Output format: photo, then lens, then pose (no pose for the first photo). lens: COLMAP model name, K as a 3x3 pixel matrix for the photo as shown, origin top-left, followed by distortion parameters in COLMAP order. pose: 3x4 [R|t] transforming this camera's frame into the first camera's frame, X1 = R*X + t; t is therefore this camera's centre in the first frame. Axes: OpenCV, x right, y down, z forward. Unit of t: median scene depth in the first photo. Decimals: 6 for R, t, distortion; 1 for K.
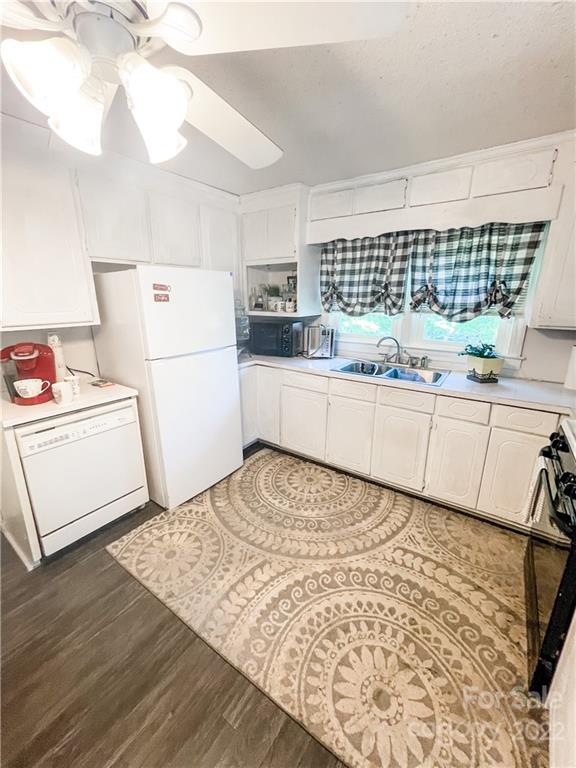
lens RADIAL K [[310.4, 0, 286.4], [0, 310.4, 380.4], [0, 0, 1]] dist [-0.000681, 0.000889]
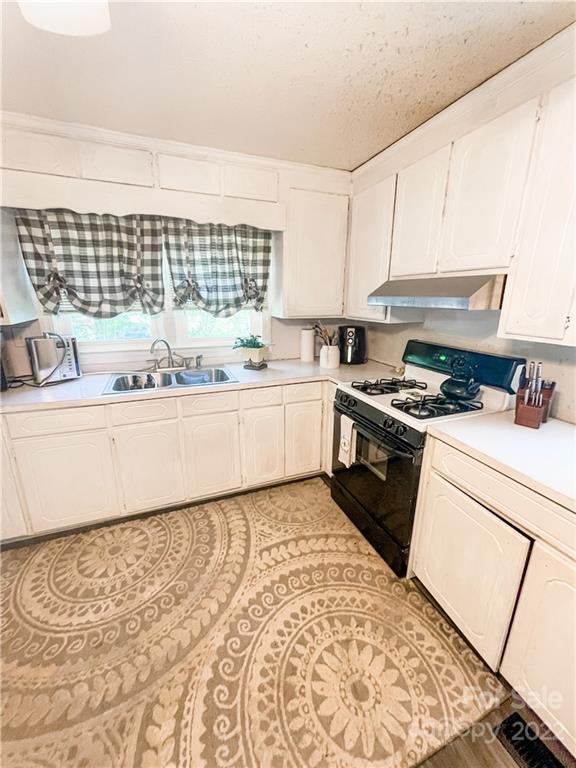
lens RADIAL K [[310.4, 0, 286.4], [0, 310.4, 380.4], [0, 0, 1]] dist [-0.000681, 0.000889]
pose [[0.553969, -0.224766, 0.801623, -0.211735], [0.212808, 0.969109, 0.124664, -0.070282], [-0.804880, 0.101531, 0.584688, 0.255036]]
